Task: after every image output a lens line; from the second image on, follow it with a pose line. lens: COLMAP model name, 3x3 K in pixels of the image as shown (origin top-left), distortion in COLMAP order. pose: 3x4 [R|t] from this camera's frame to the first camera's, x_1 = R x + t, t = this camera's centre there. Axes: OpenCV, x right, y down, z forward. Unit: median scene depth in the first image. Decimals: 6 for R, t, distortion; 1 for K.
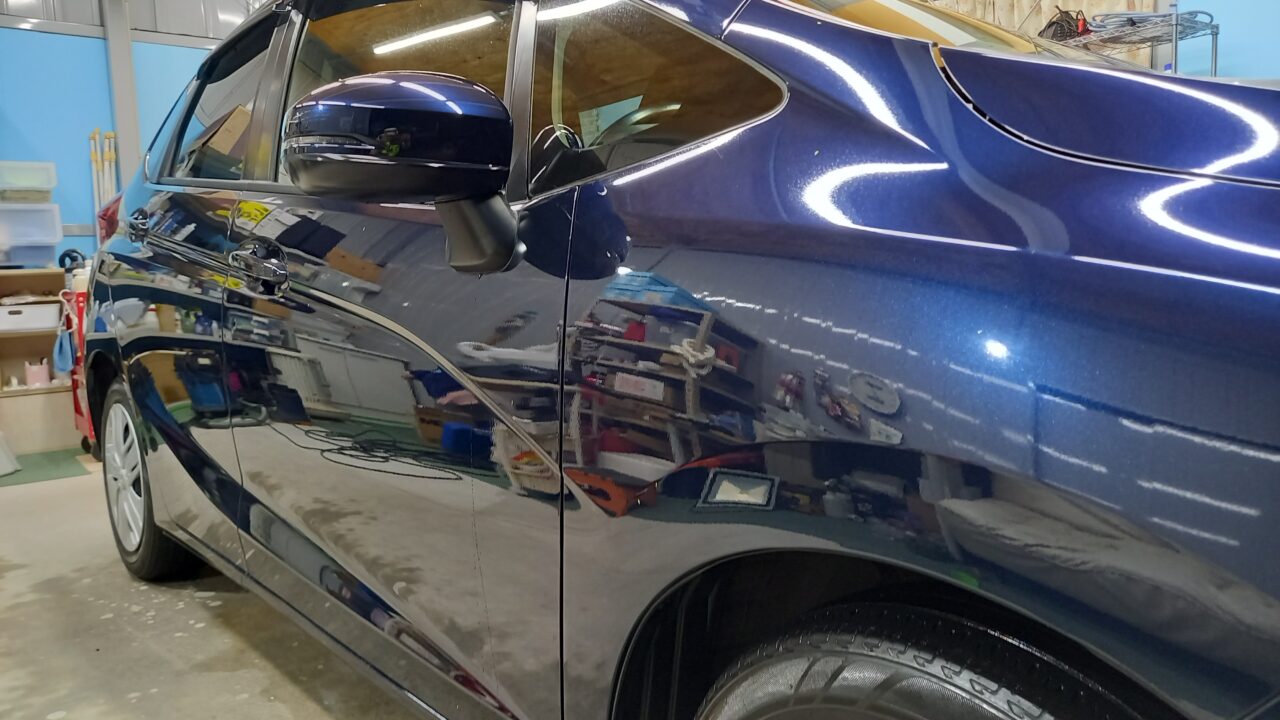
lens RADIAL K [[940.1, 0, 640.0], [0, 940.1, 360.0], [0, 0, 1]] dist [0.062803, -0.072334]
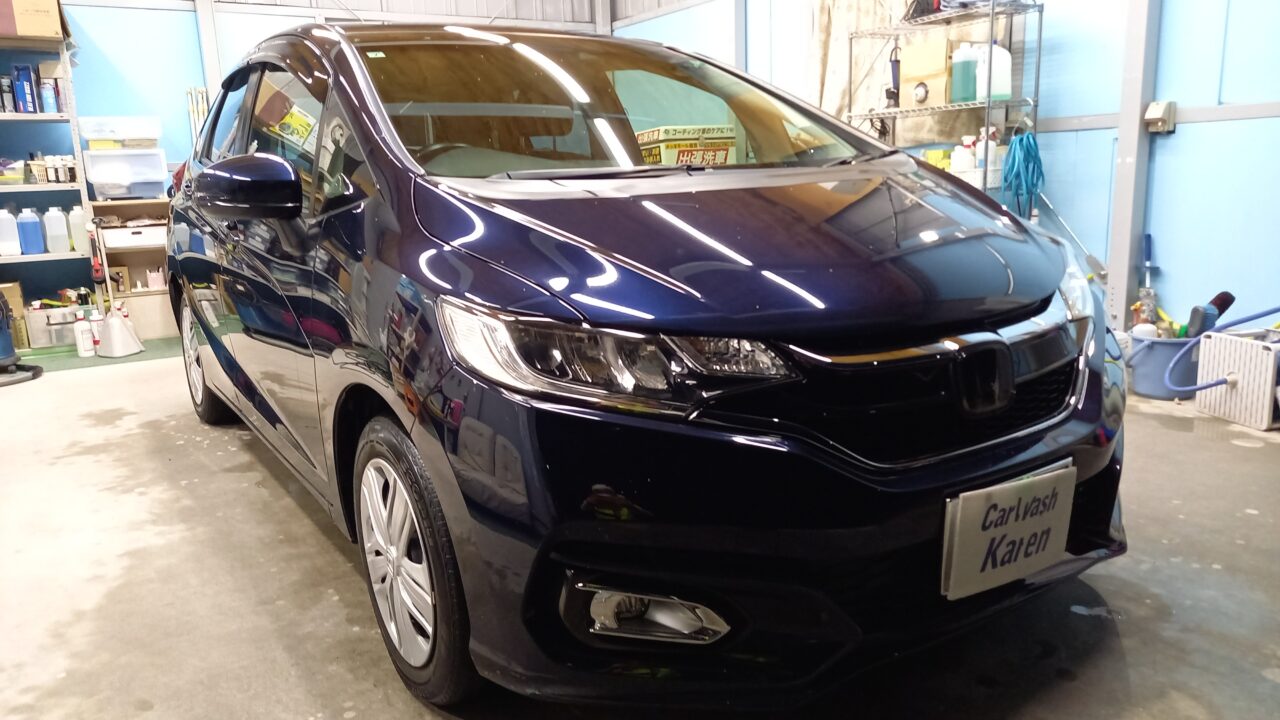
lens RADIAL K [[940.1, 0, 640.0], [0, 940.1, 360.0], [0, 0, 1]] dist [0.062803, -0.072334]
pose [[0.991826, 0.022883, -0.125529, 0.381032], [-0.009190, 0.994044, 0.108593, -0.043732], [0.127266, -0.106552, 0.986129, -0.430266]]
